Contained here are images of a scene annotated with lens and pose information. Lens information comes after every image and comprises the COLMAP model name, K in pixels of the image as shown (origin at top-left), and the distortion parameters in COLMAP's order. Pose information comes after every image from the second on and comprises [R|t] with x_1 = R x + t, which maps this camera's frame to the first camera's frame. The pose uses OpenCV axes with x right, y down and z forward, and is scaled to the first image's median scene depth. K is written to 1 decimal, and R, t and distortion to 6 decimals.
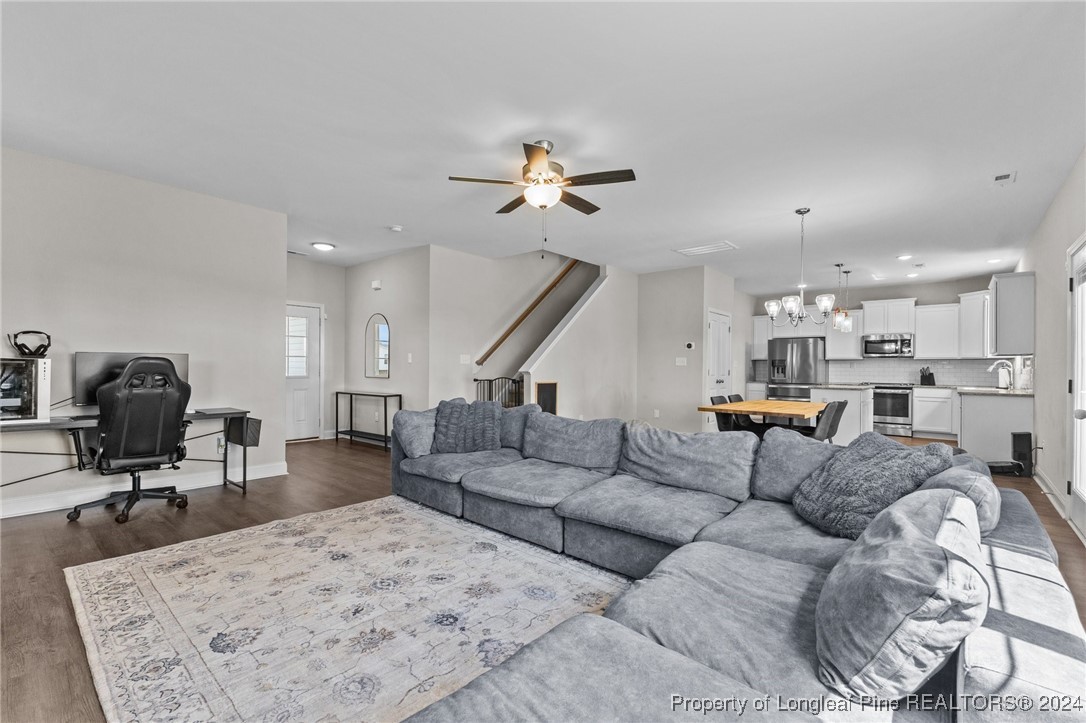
lens RADIAL K [[473.9, 0, 541.9], [0, 473.9, 365.9], [0, 0, 1]] dist [0.005917, 0.000434]
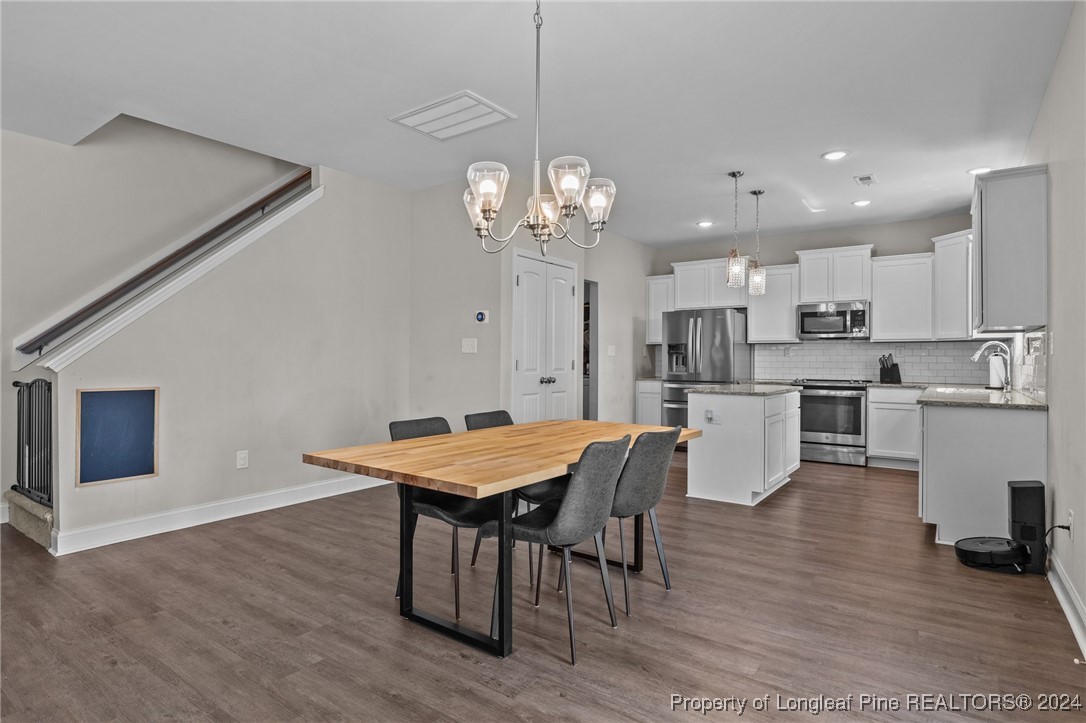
lens RADIAL K [[584.3, 0, 542.7], [0, 584.3, 356.7], [0, 0, 1]] dist [-0.011010, -0.000778]
pose [[0.994885, -0.004848, 0.100899, 0.355722], [0.004797, 0.999988, 0.000742, 0.004144], [-0.100901, -0.000254, 0.994896, 0.360994]]
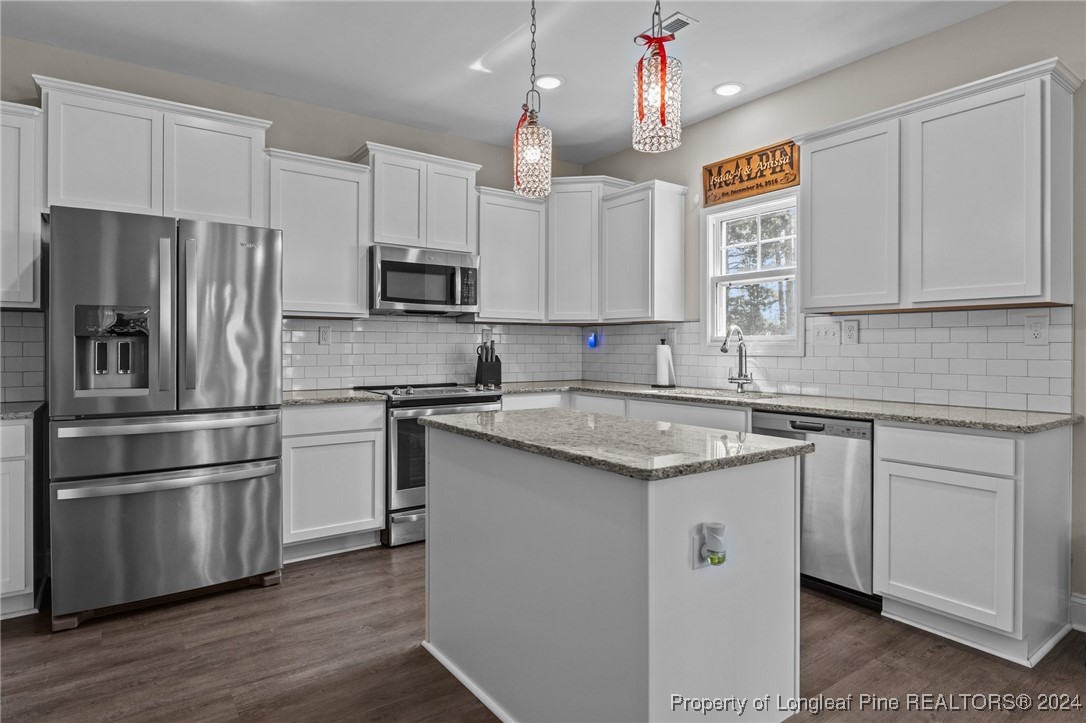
lens RADIAL K [[584.3, 0, 521.9], [0, 584.3, 347.9], [0, 0, 1]] dist [-0.011010, -0.000778]
pose [[0.227660, -0.010532, 0.973684, 0.419524], [-0.001724, 0.999936, 0.011220, 0.003437], [-0.973739, -0.004233, 0.227627, 1.108533]]
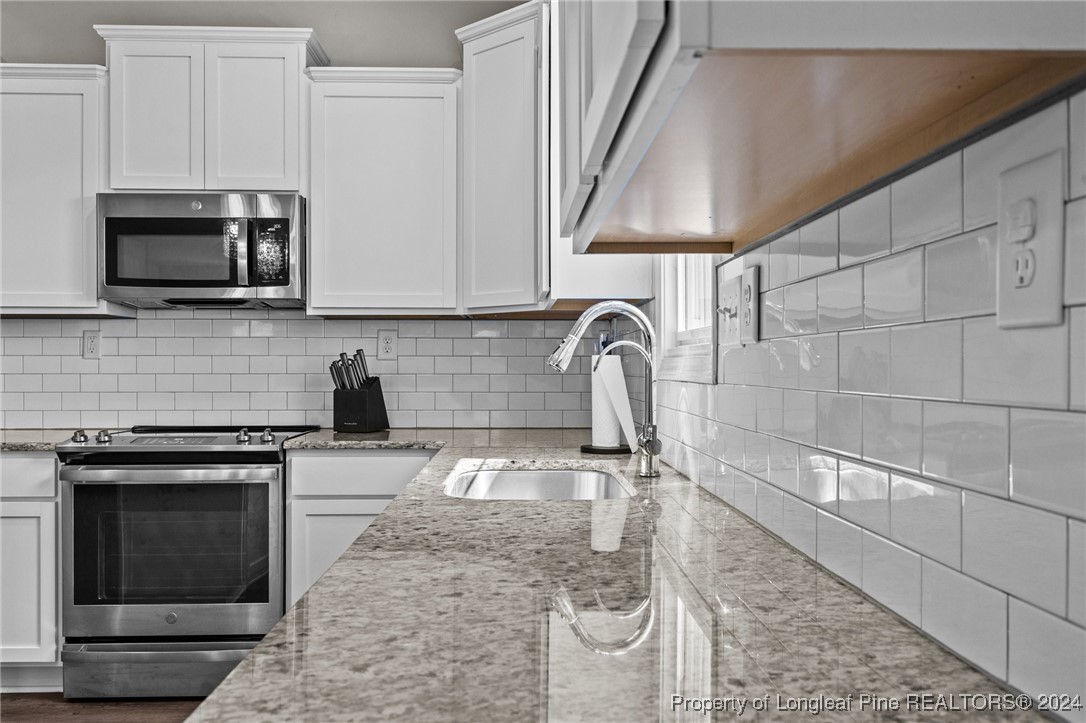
lens RADIAL K [[919.8, 0, 548.9], [0, 919.8, 358.6], [0, 0, 1]] dist [0.032771, 0.003917]
pose [[0.735582, -0.006476, 0.677405, 0.754029], [0.004679, 0.999979, 0.004480, 0.005883], [-0.677420, -0.000126, 0.735597, 0.803239]]
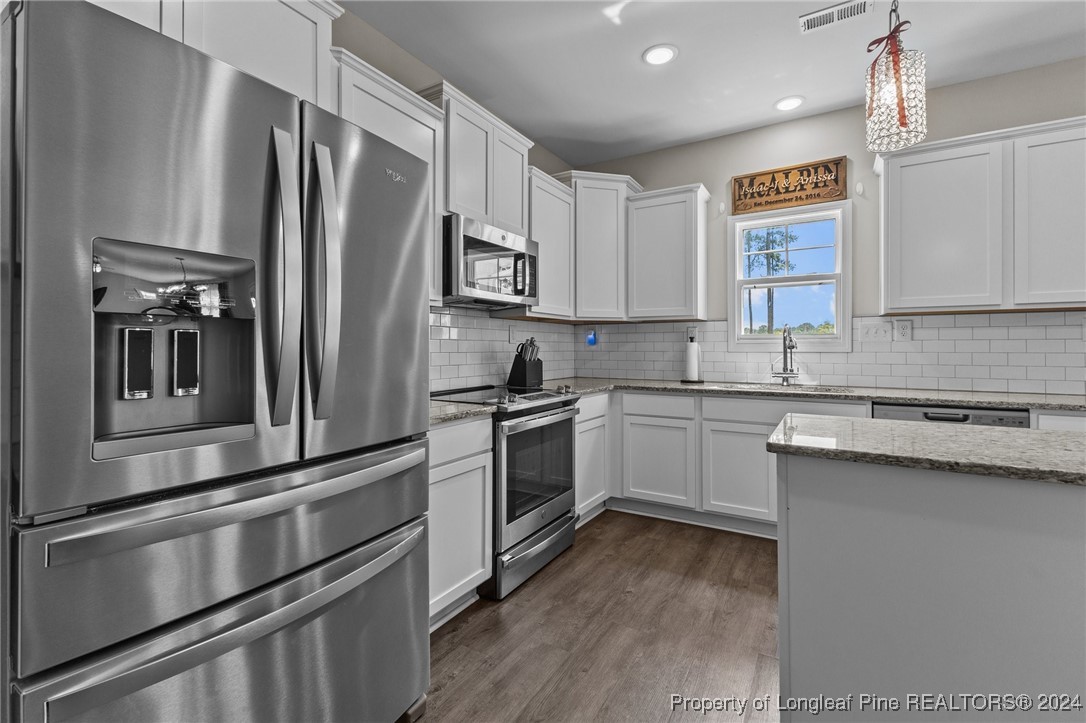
lens RADIAL K [[473.9, 0, 534.5], [0, 473.9, 344.4], [0, 0, 1]] dist [0.005917, 0.000434]
pose [[-0.180063, -0.003509, 0.983649, 0.568448], [-0.003774, 0.999989, 0.002876, 0.008287], [-0.983648, -0.003194, -0.180075, 1.374950]]
